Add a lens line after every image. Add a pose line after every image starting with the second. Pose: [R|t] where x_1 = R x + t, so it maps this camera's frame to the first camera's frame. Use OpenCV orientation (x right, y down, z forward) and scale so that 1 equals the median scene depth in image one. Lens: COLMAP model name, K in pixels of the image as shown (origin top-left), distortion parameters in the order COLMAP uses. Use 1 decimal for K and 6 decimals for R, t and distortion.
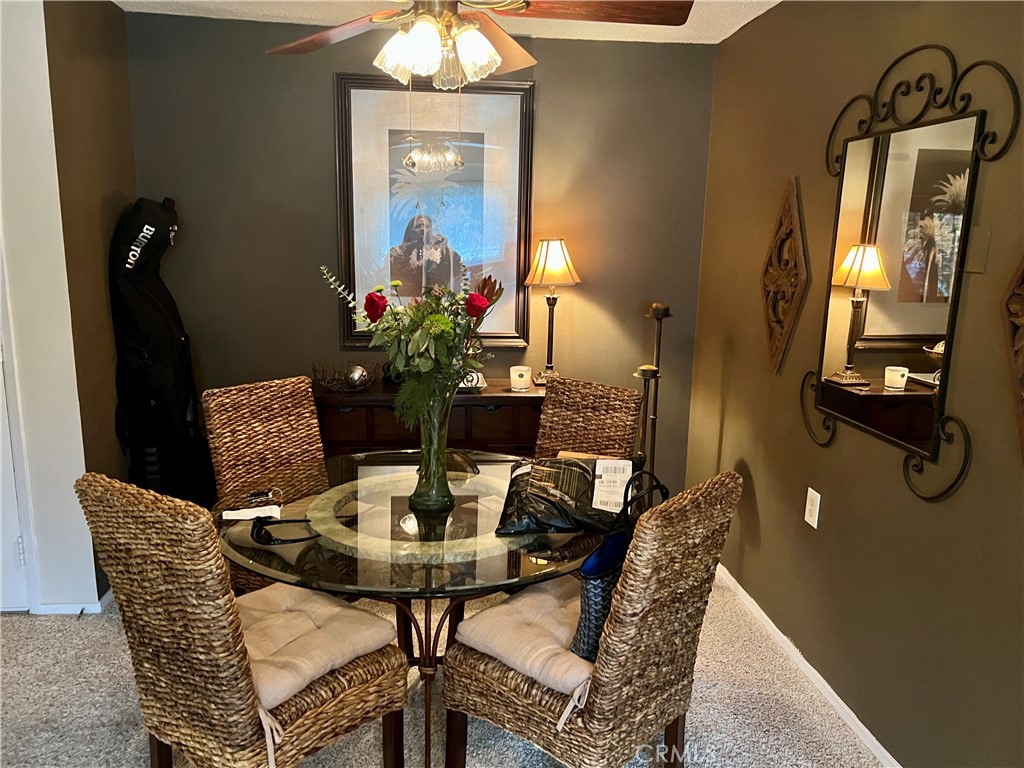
lens RADIAL K [[772.9, 0, 512.2], [0, 772.9, 388.5], [0, 0, 1]] dist [0.001339, -0.021793]
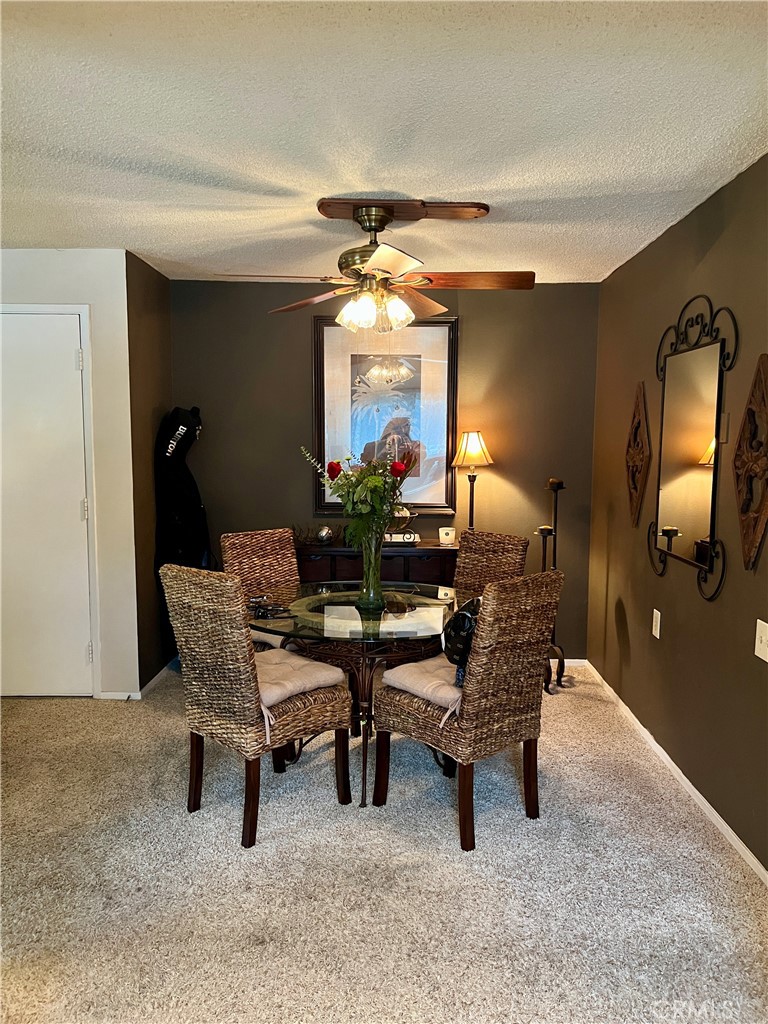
lens RADIAL K [[772.9, 0, 384.9], [0, 772.9, 510.8], [0, 0, 1]] dist [0.001339, -0.021793]
pose [[0.991964, -0.004892, -0.126423, 0.111881], [-0.008027, 0.994806, -0.101476, 0.121589], [0.126263, 0.101675, 0.986772, -0.486923]]
